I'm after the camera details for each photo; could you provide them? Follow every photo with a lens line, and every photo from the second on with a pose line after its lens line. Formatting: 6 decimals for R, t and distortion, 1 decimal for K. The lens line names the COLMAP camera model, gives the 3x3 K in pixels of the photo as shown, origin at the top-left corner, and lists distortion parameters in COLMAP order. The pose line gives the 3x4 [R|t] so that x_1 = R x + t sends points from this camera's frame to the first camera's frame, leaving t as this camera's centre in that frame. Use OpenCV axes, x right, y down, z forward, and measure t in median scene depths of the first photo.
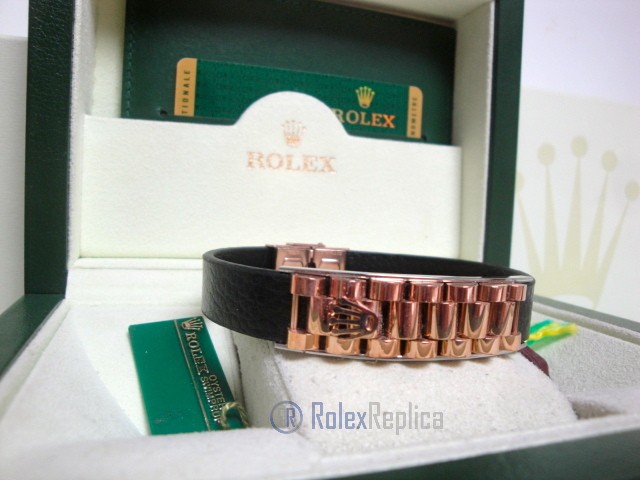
lens RADIAL K [[551.9, 0, 320.0], [0, 551.9, 240.0], [0, 0, 1]] dist [-0.166691, 0.127592]
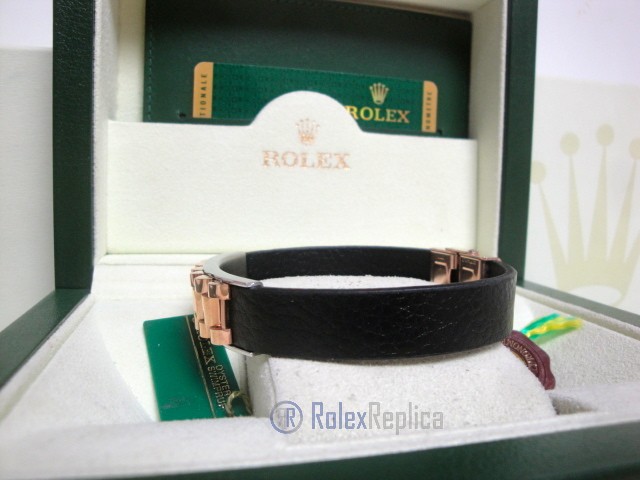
lens RADIAL K [[551.9, 0, 320.0], [0, 551.9, 240.0], [0, 0, 1]] dist [-0.166691, 0.127592]
pose [[0.996342, -0.007610, -0.085110, 0.063697], [0.009854, 0.999614, 0.025983, -0.017849], [0.084880, -0.026726, 0.996033, -0.033140]]
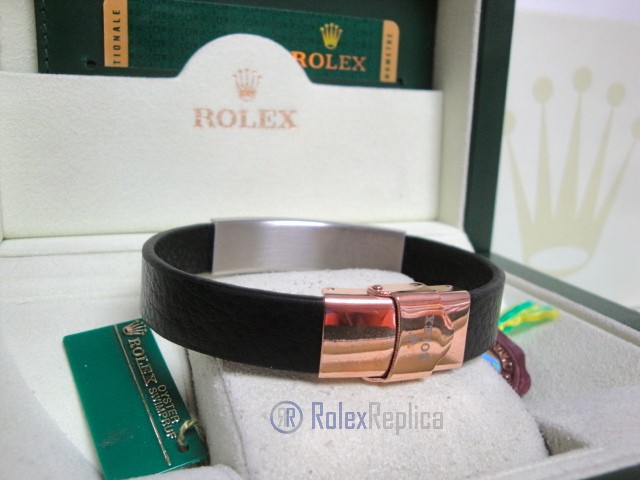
lens RADIAL K [[627.1, 0, 329.5], [0, 627.1, 249.7], [0, 0, 1]] dist [-0.117595, 0.137270]
pose [[0.998291, -0.017597, 0.055729, 0.022316], [0.007927, 0.985549, 0.169204, -0.107198], [-0.057901, -0.168473, 0.984004, -0.012065]]
